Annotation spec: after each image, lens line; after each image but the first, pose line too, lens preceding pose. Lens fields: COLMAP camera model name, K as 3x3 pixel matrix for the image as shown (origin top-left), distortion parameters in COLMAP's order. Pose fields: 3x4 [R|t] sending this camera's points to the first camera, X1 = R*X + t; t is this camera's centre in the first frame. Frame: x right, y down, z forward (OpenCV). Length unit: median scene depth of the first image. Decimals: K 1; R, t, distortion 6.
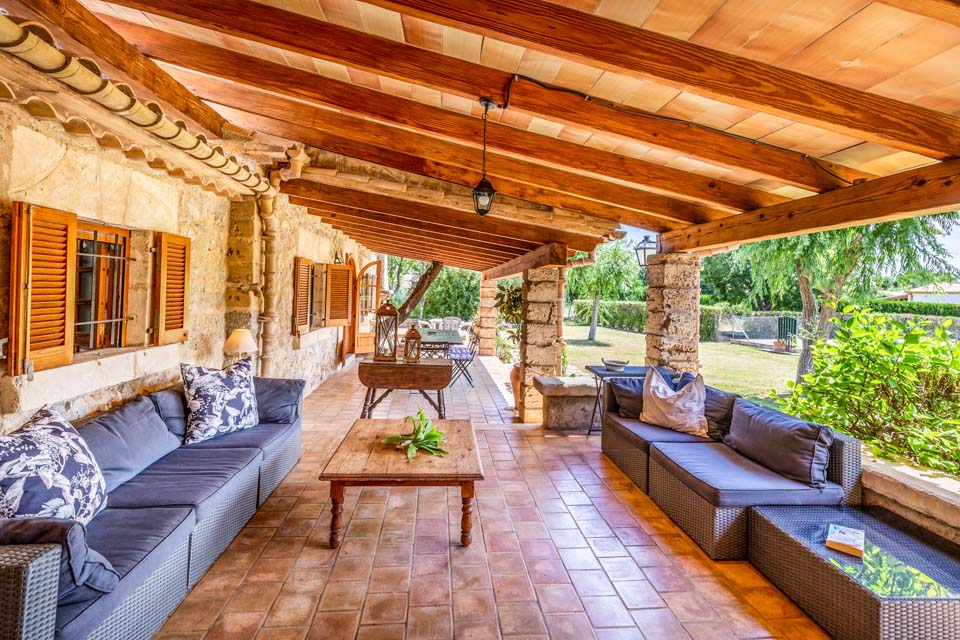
lens RADIAL K [[439.3, 0, 482.7], [0, 439.3, 281.9], [0, 0, 1]] dist [0.000092, -0.000785]
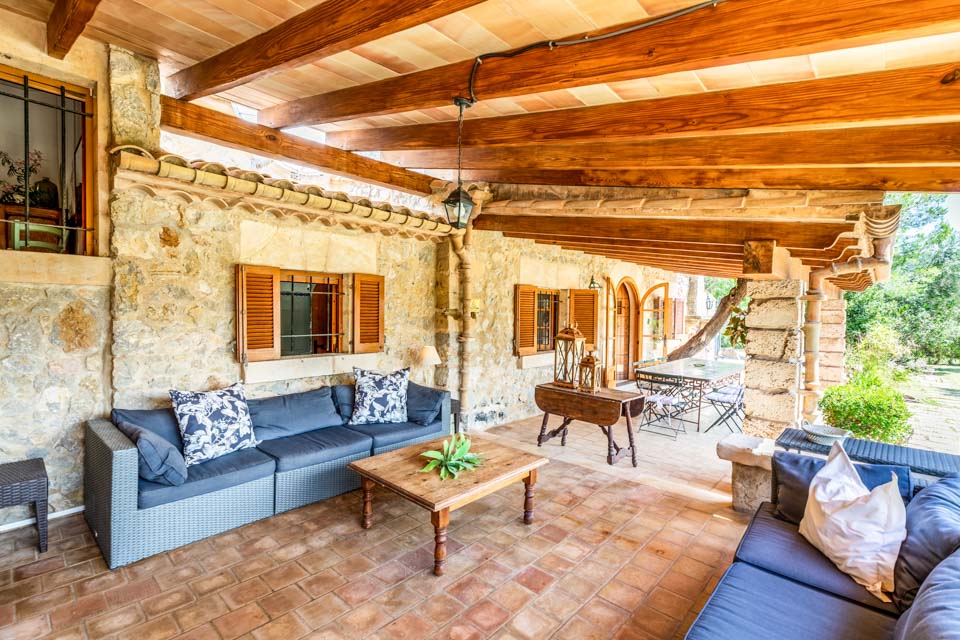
lens RADIAL K [[442.5, 0, 487.3], [0, 442.5, 320.1], [0, 0, 1]] dist [0.001741, 0.000029]
pose [[0.669658, -0.000140, -0.742670, 0.511755], [0.019696, 0.999652, 0.017572, 0.016600], [0.742408, -0.026395, 0.669427, 0.299068]]
